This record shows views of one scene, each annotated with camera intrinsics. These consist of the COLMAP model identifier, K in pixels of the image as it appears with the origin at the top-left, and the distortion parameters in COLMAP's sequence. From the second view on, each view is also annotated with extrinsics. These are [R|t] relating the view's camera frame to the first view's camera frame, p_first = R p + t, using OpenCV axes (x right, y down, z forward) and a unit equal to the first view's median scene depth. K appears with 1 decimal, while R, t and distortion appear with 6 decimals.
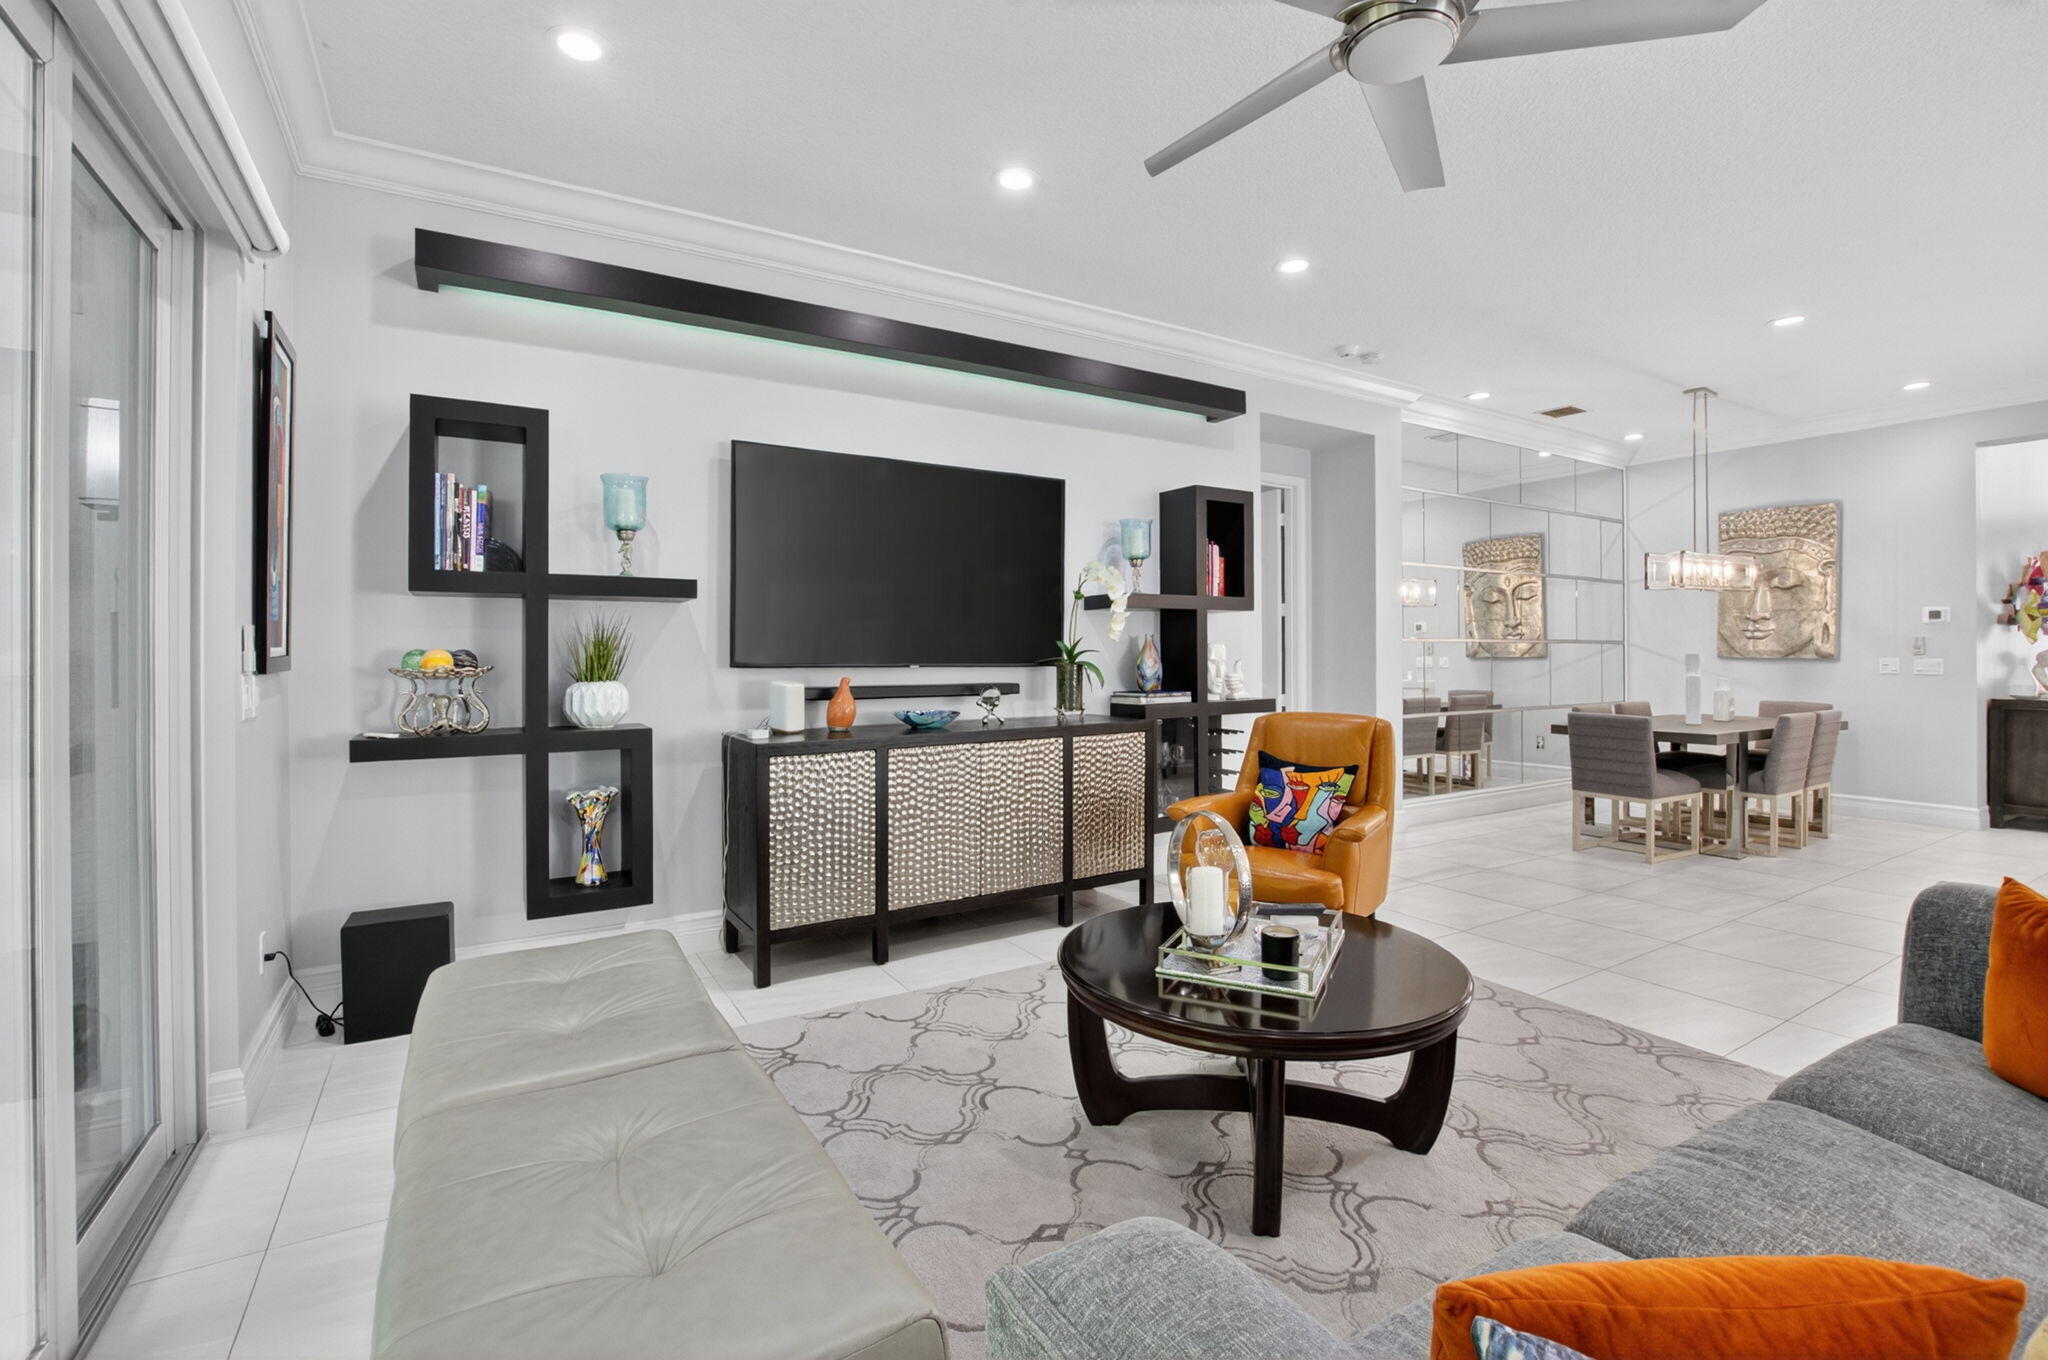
lens RADIAL K [[903.0, 0, 1020.1], [0, 903.0, 655.3], [0, 0, 1]] dist [-0.030368, 0.004621]
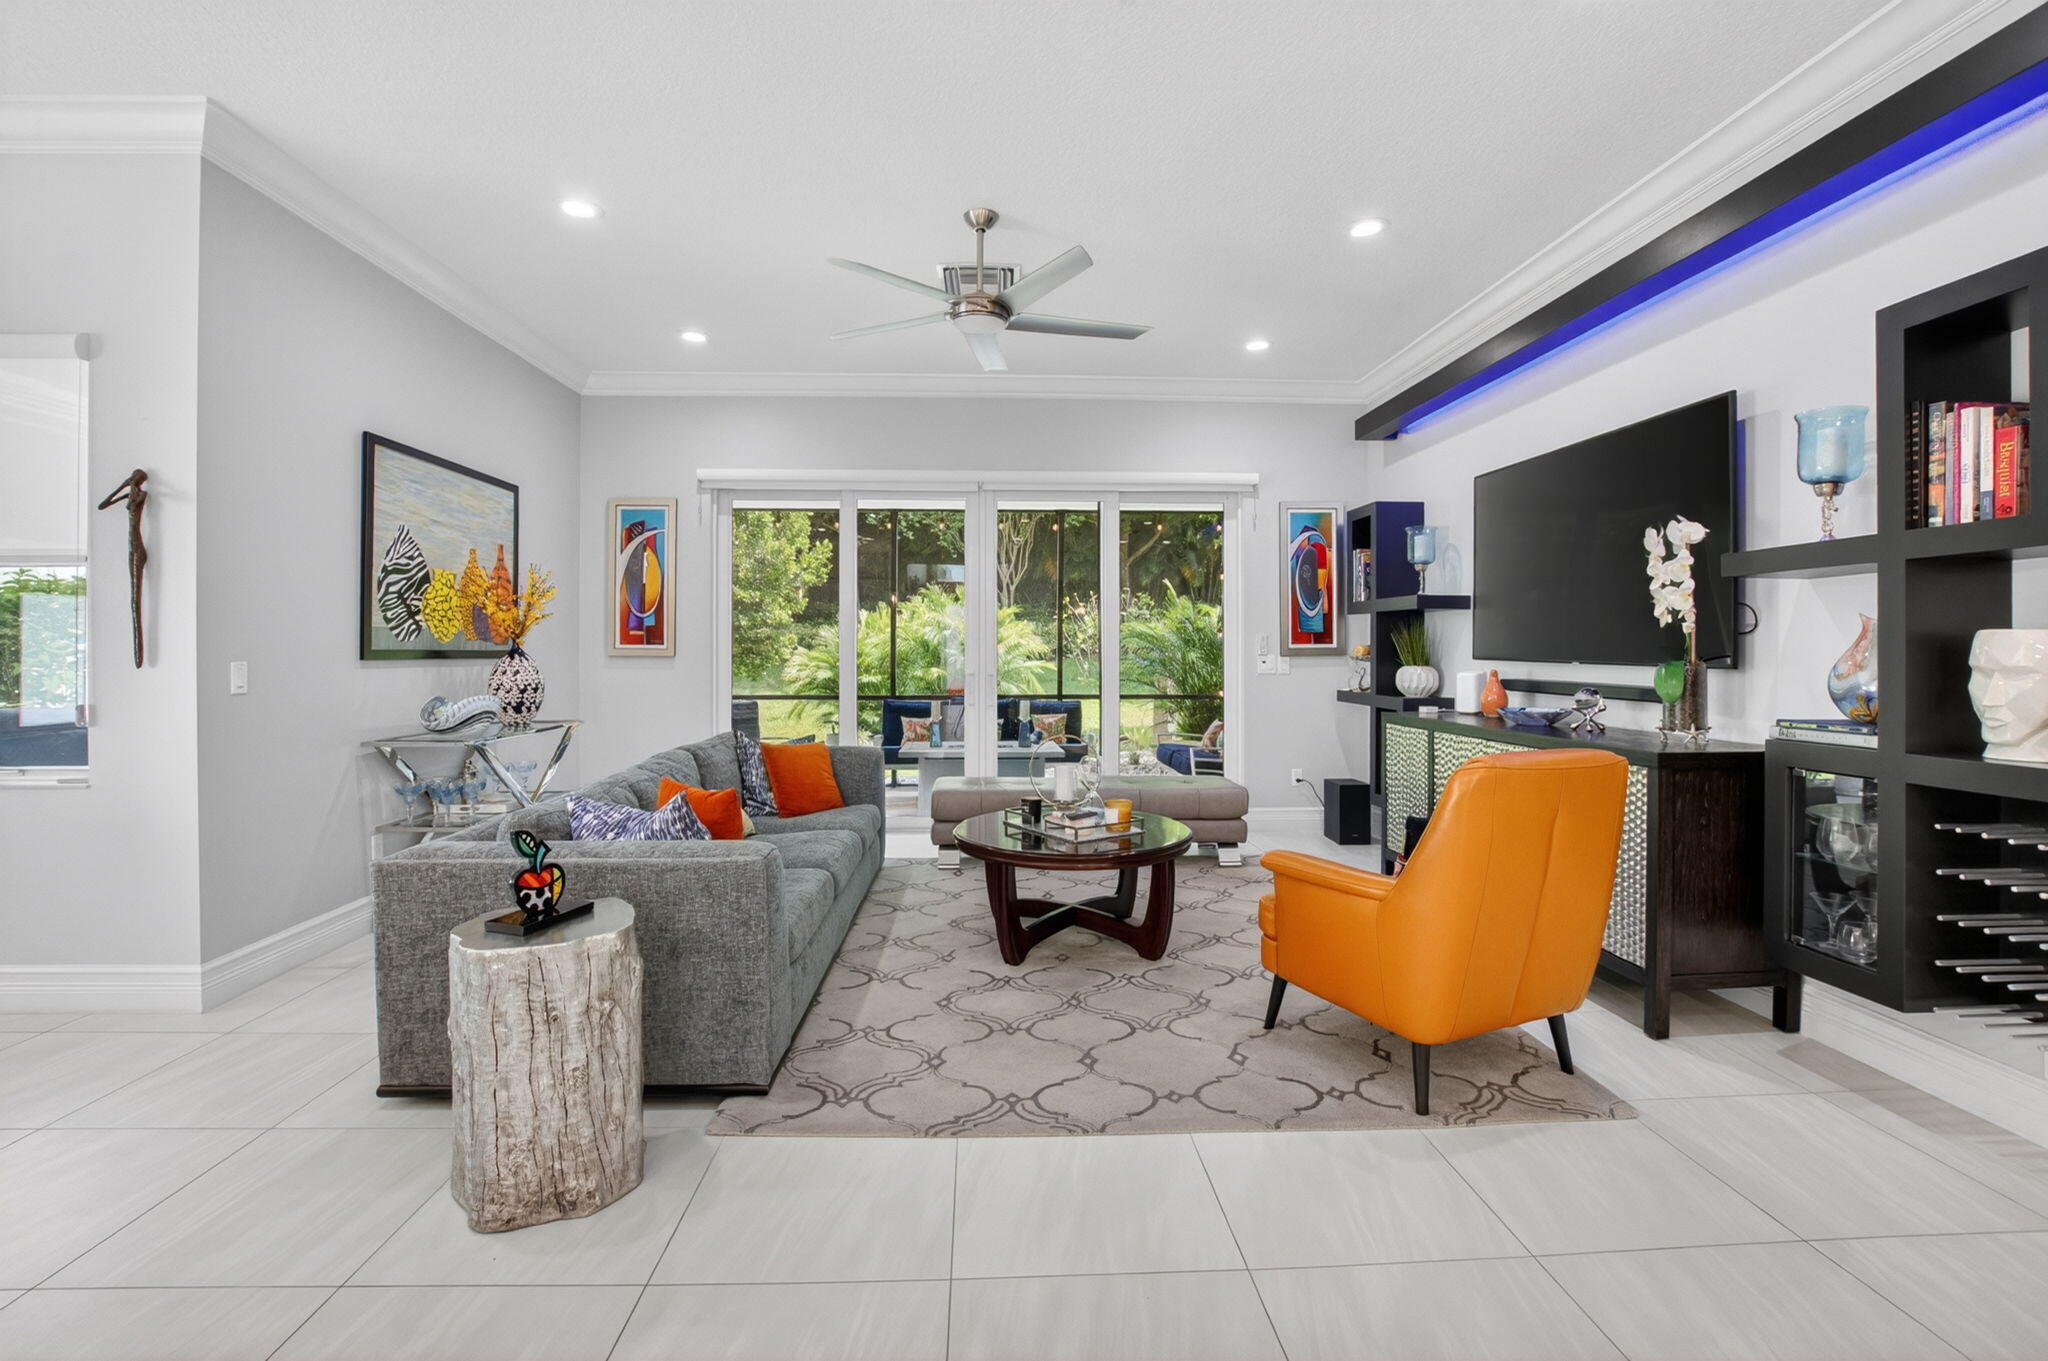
lens RADIAL K [[899.3, 0, 1018.1], [0, 899.3, 642.7], [0, 0, 1]] dist [-0.030190, 0.000125]
pose [[-0.478530, -0.005039, -0.878057, 0.631884], [-0.004568, 0.999984, -0.003250, -0.001136], [0.878060, 0.002455, -0.478545, 0.616419]]
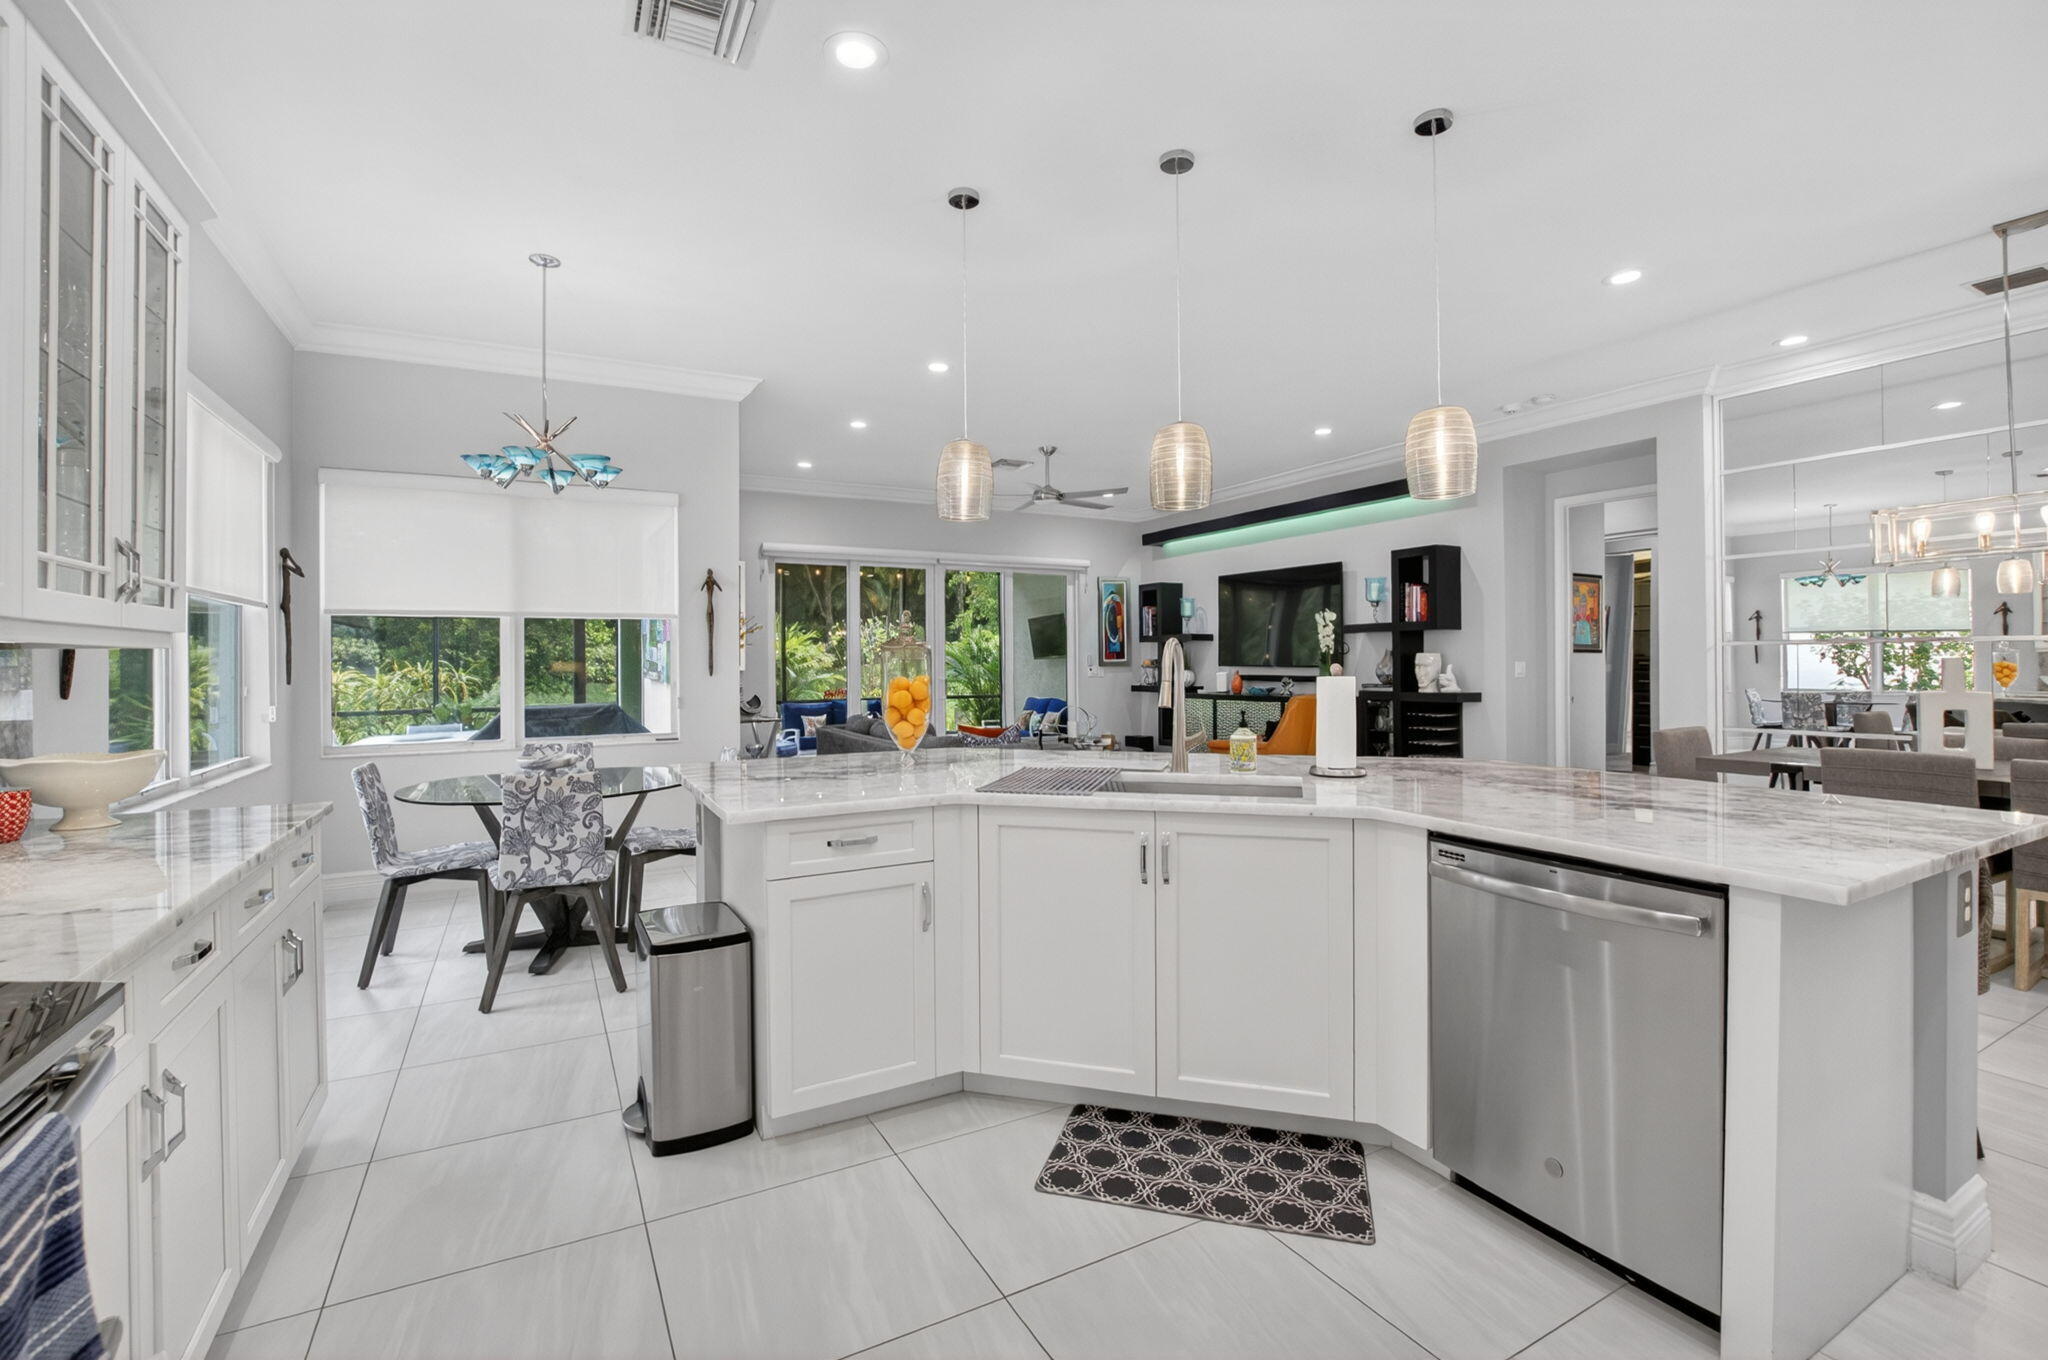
lens RADIAL K [[903.0, 0, 1020.1], [0, 903.0, 655.3], [0, 0, 1]] dist [-0.030368, 0.004621]
pose [[-0.039780, -0.006195, -0.999189, 1.320688], [0.003560, 0.999974, -0.006341, -0.001249], [0.999202, -0.003809, -0.039757, 0.323380]]
